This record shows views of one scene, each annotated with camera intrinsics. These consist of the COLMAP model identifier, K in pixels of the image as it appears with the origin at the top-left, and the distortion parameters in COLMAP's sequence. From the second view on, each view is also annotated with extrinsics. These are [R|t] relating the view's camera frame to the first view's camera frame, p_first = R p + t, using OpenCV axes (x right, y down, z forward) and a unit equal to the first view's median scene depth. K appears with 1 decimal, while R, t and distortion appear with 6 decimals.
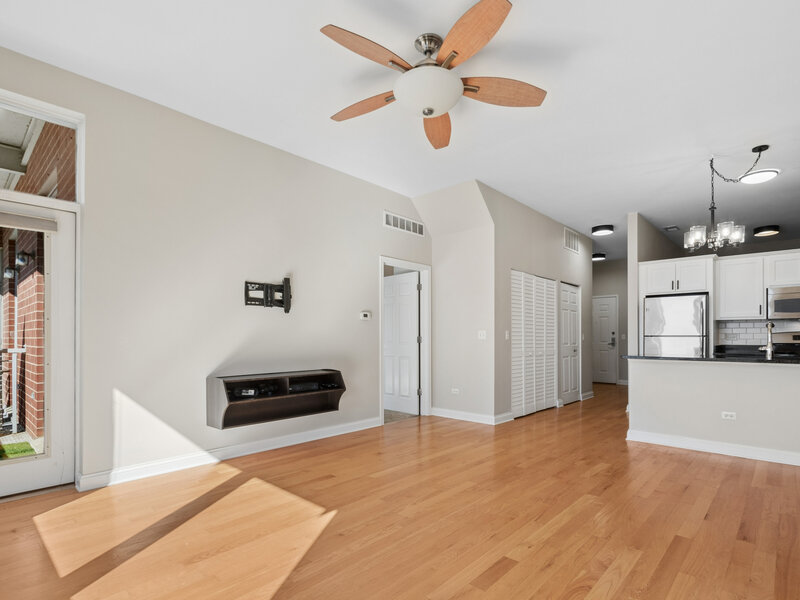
lens RADIAL K [[422.3, 0, 402.8], [0, 422.3, 337.4], [0, 0, 1]] dist [-0.002498, -0.000743]
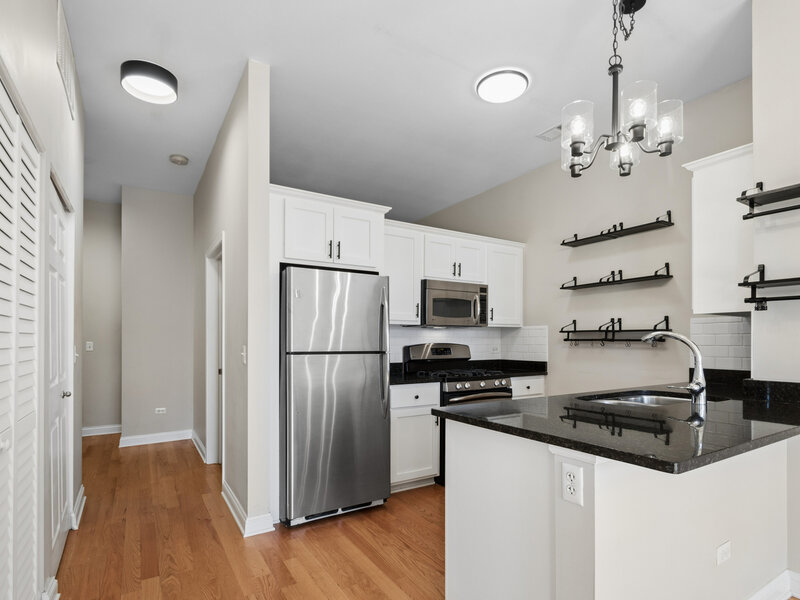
lens RADIAL K [[422.3, 0, 402.8], [0, 422.3, 337.4], [0, 0, 1]] dist [-0.002498, -0.000743]
pose [[0.264794, 0.006300, 0.964284, 0.267948], [-0.005751, 0.999971, -0.004954, -0.027044], [-0.964288, -0.004233, 0.264822, 1.132921]]
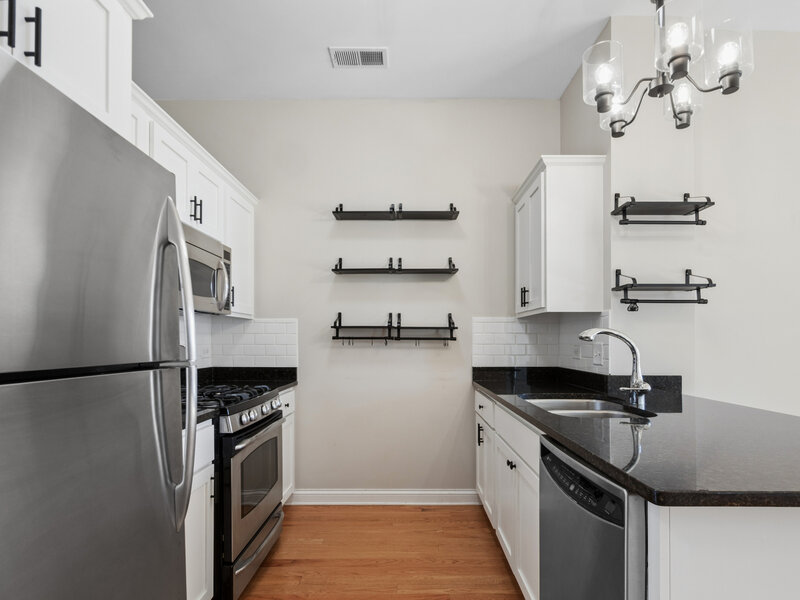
lens RADIAL K [[422.3, 0, 402.8], [0, 422.3, 337.4], [0, 0, 1]] dist [-0.002498, -0.000743]
pose [[-0.674445, 0.000130, 0.738325, 0.654231], [-0.005188, 0.999974, -0.004915, -0.026325], [-0.738307, -0.007146, -0.674427, 1.431900]]
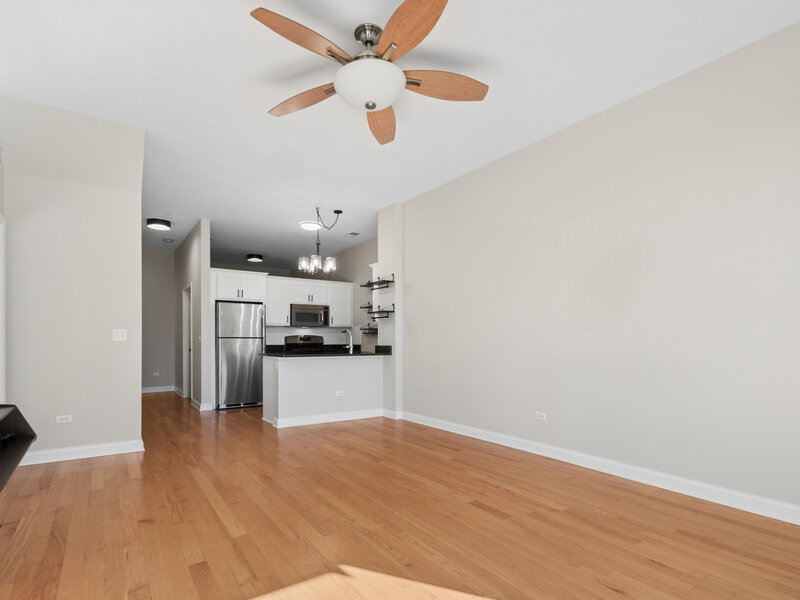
lens RADIAL K [[422.3, 0, 402.8], [0, 422.3, 337.4], [0, 0, 1]] dist [-0.002498, -0.000743]
pose [[0.212744, 0.006449, 0.977087, -0.554839], [-0.001431, 0.999979, -0.006288, 0.002807], [-0.977107, -0.000060, 0.212749, 0.459079]]
